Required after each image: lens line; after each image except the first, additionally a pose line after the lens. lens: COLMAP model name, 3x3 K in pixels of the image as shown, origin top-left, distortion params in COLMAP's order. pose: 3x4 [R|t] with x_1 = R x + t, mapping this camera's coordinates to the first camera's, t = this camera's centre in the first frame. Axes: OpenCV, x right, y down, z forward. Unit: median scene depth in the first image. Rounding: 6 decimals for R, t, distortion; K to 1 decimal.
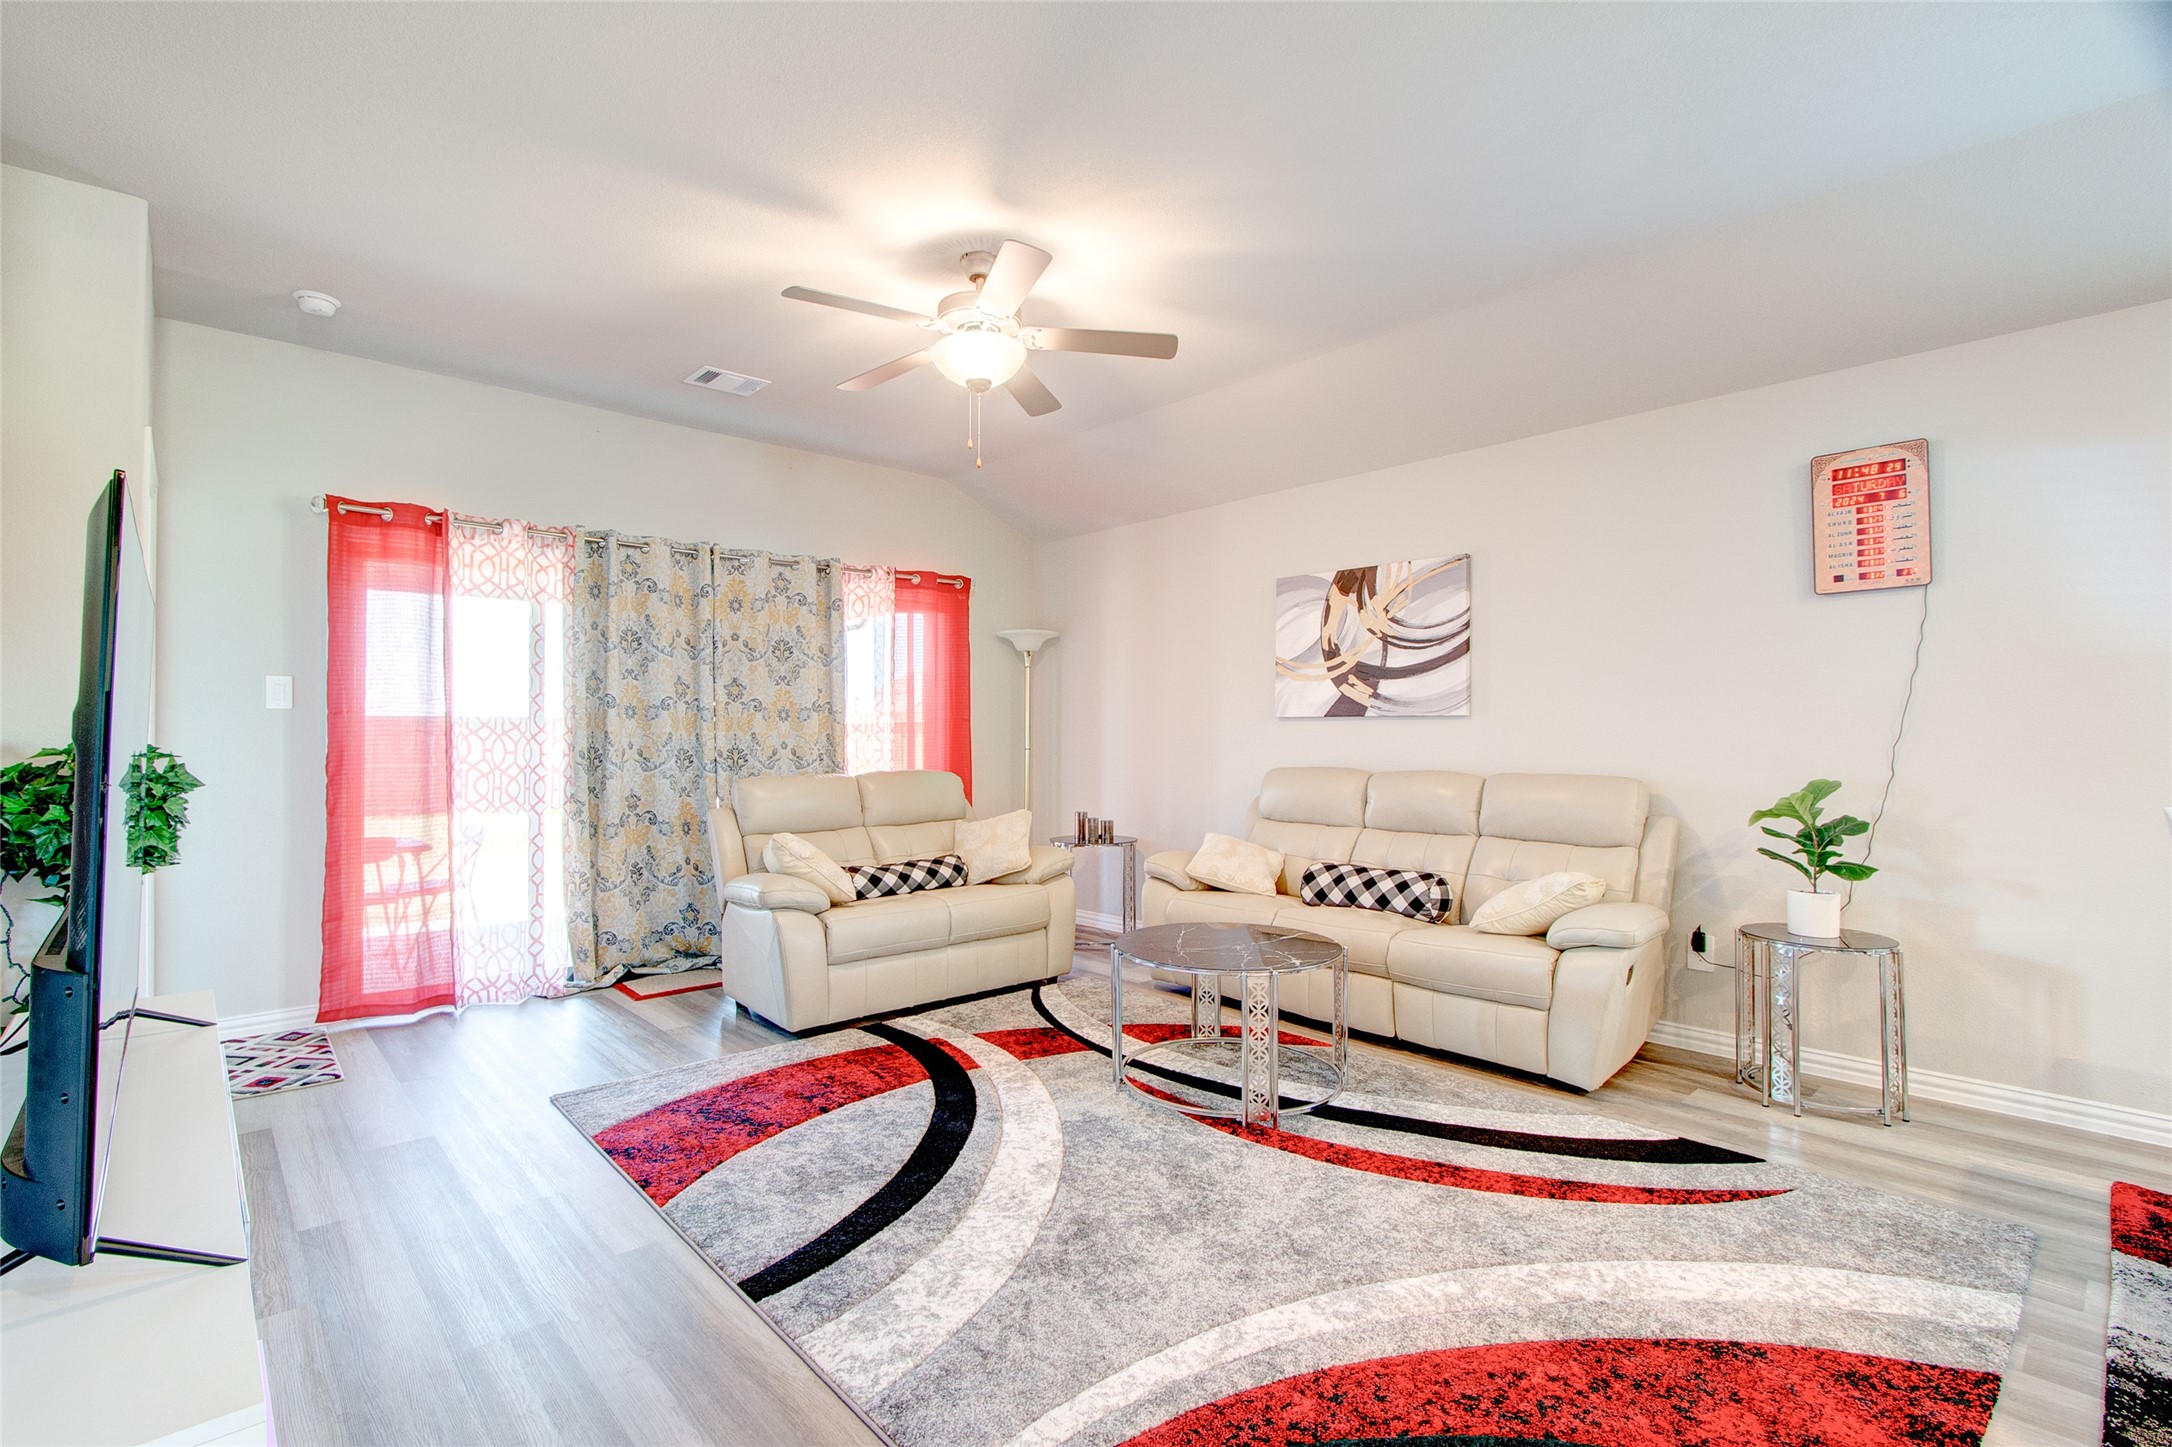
lens RADIAL K [[1013.0, 0, 1082.8], [0, 1013.0, 729.2], [0, 0, 1]] dist [-0.016756, 0.003083]
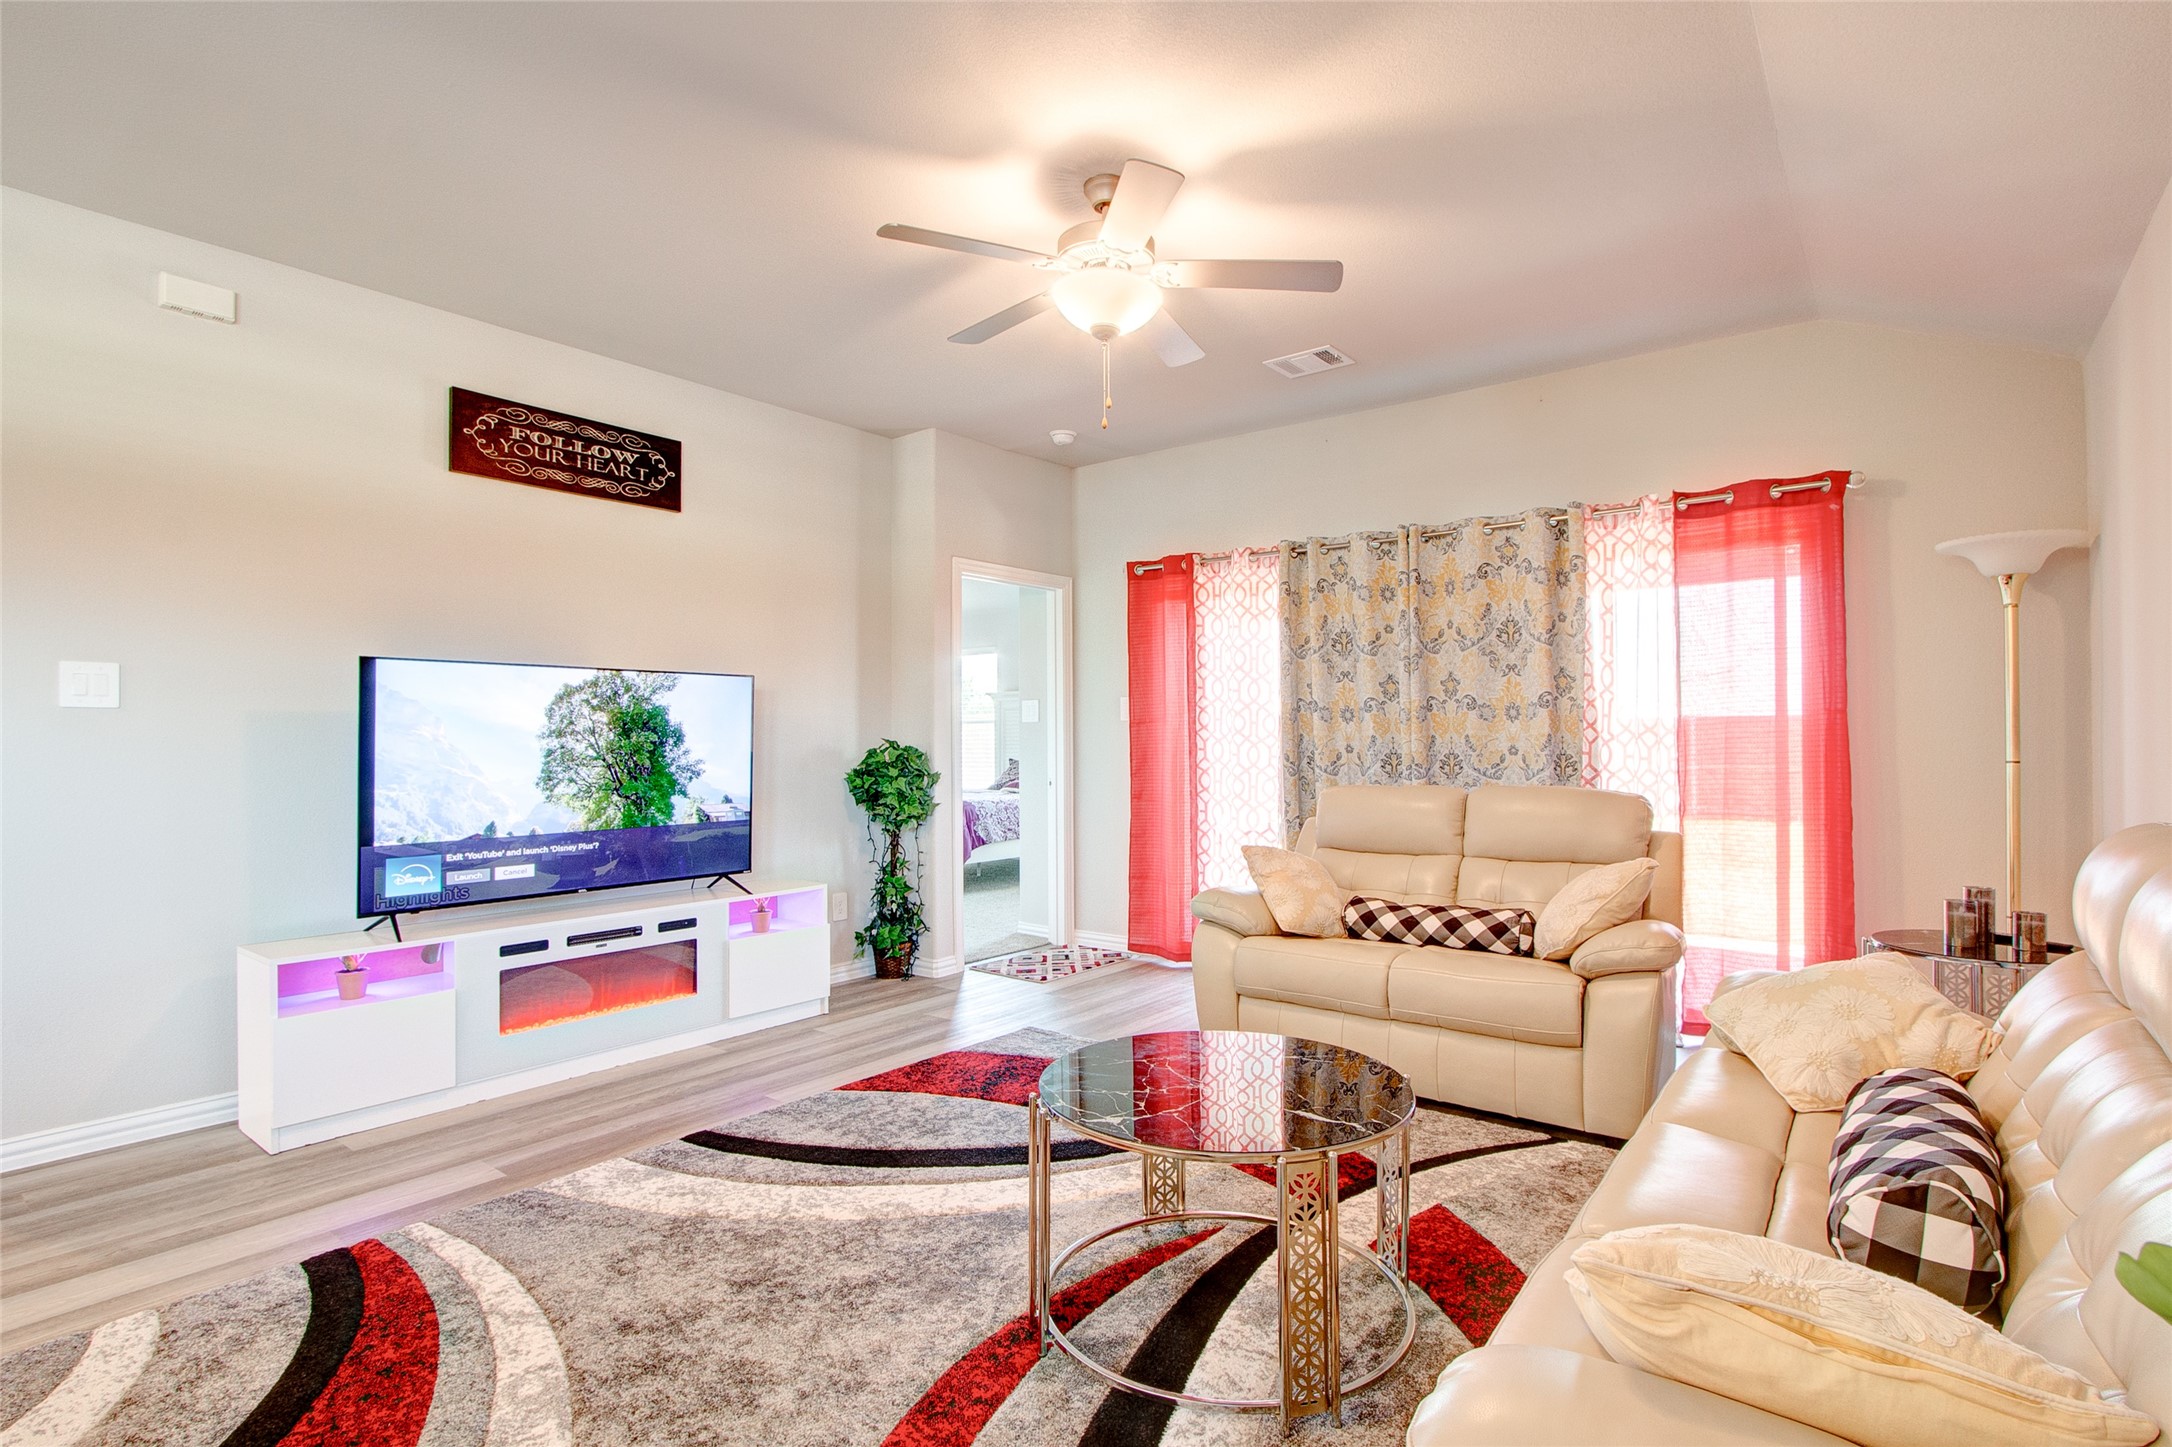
lens RADIAL K [[1064.2, 0, 1064.9], [0, 1064.2, 730.4], [0, 0, 1]] dist [-0.018217, 0.001387]
pose [[0.149272, -0.009032, -0.988755, 0.598566], [0.010993, 0.999912, -0.007475, 0.003112], [0.988735, -0.009754, 0.149358, 0.635934]]
